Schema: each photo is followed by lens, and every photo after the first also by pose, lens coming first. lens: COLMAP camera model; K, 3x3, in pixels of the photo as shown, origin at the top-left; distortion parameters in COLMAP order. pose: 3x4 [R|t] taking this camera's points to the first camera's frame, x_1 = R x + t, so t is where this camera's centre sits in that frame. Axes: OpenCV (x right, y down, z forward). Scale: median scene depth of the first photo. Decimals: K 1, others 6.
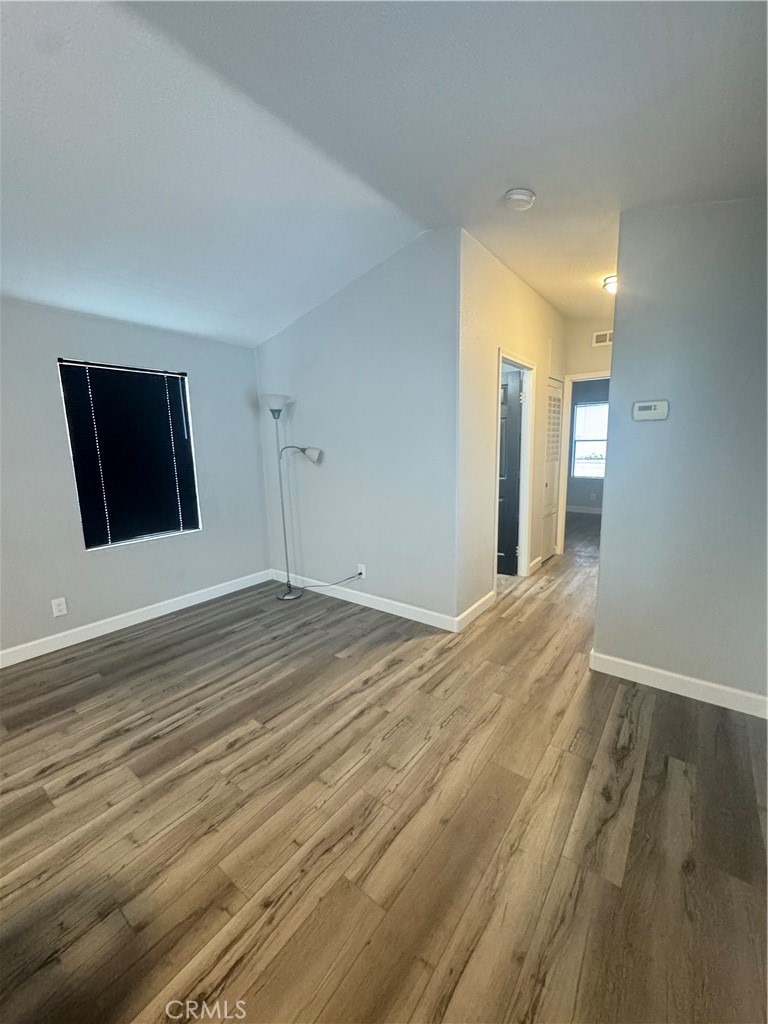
lens RADIAL K [[410.9, 0, 384.0], [0, 410.9, 512.0], [0, 0, 1]] dist [-0.001593, -0.000184]
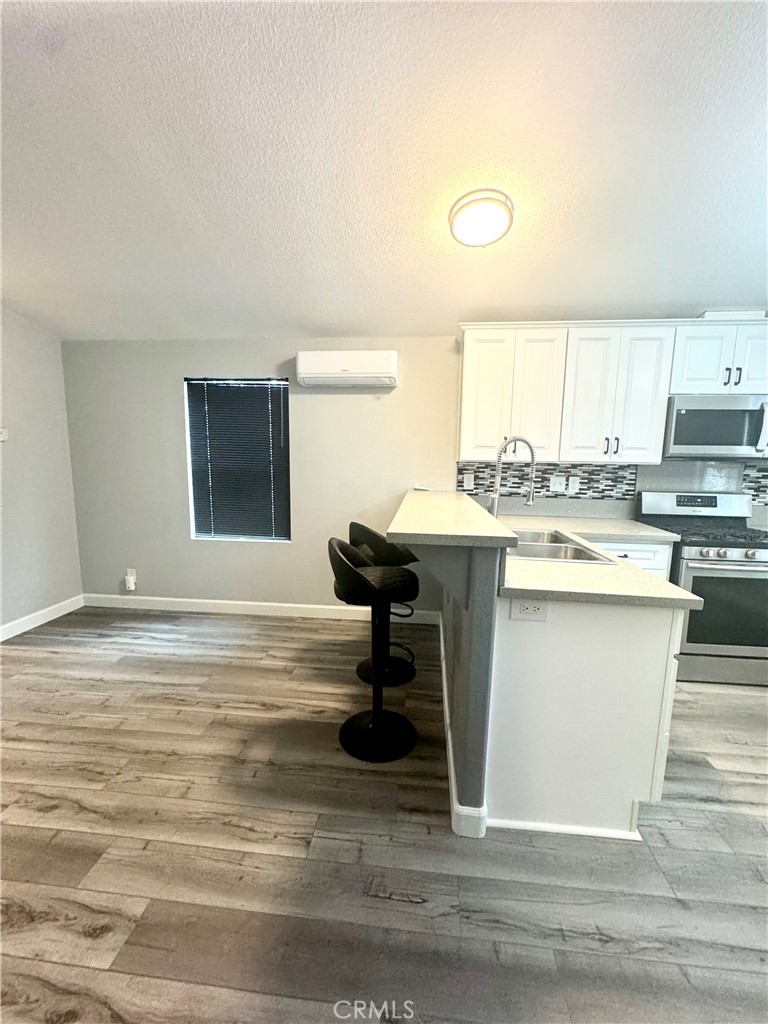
lens RADIAL K [[410.9, 0, 384.0], [0, 410.9, 512.0], [0, 0, 1]] dist [-0.001593, -0.000184]
pose [[-0.528710, -0.091658, 0.843839, -1.531893], [0.135542, 0.972279, 0.190533, -0.097160], [-0.837911, 0.215112, -0.501630, 0.797422]]
